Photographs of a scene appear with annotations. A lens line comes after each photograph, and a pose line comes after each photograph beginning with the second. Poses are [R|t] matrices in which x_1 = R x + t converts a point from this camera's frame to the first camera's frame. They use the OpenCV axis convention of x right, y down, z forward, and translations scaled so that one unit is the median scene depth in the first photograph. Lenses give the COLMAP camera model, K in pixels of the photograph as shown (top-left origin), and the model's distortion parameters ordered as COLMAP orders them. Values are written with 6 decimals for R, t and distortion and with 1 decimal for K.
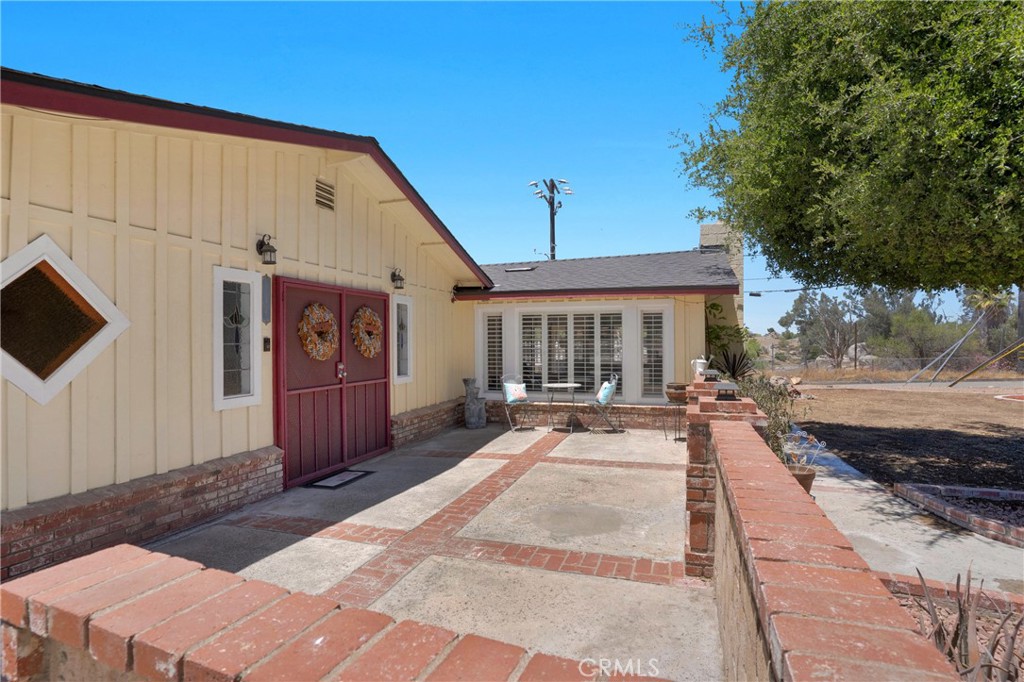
lens RADIAL K [[521.8, 0, 507.1], [0, 521.8, 344.9], [0, 0, 1]] dist [-0.044103, 0.013009]
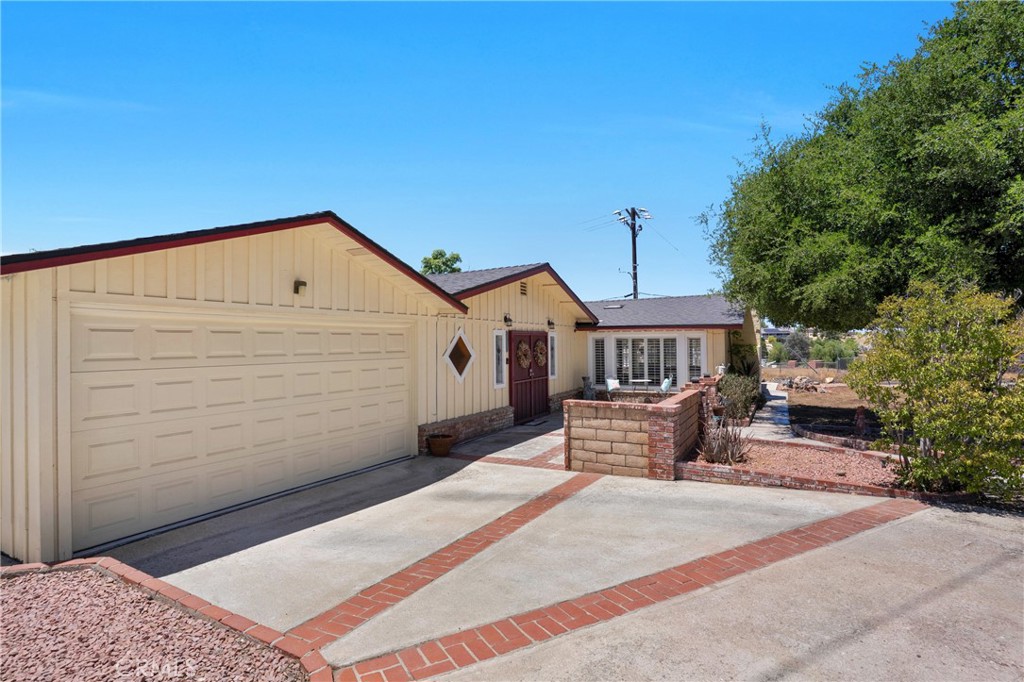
lens RADIAL K [[521.8, 0, 509.9], [0, 521.8, 336.0], [0, 0, 1]] dist [-0.044103, 0.013009]
pose [[0.988712, -0.008871, -0.149566, -0.063372], [0.006236, 0.999817, -0.018082, -0.041567], [0.149699, 0.016945, 0.988586, -0.761939]]
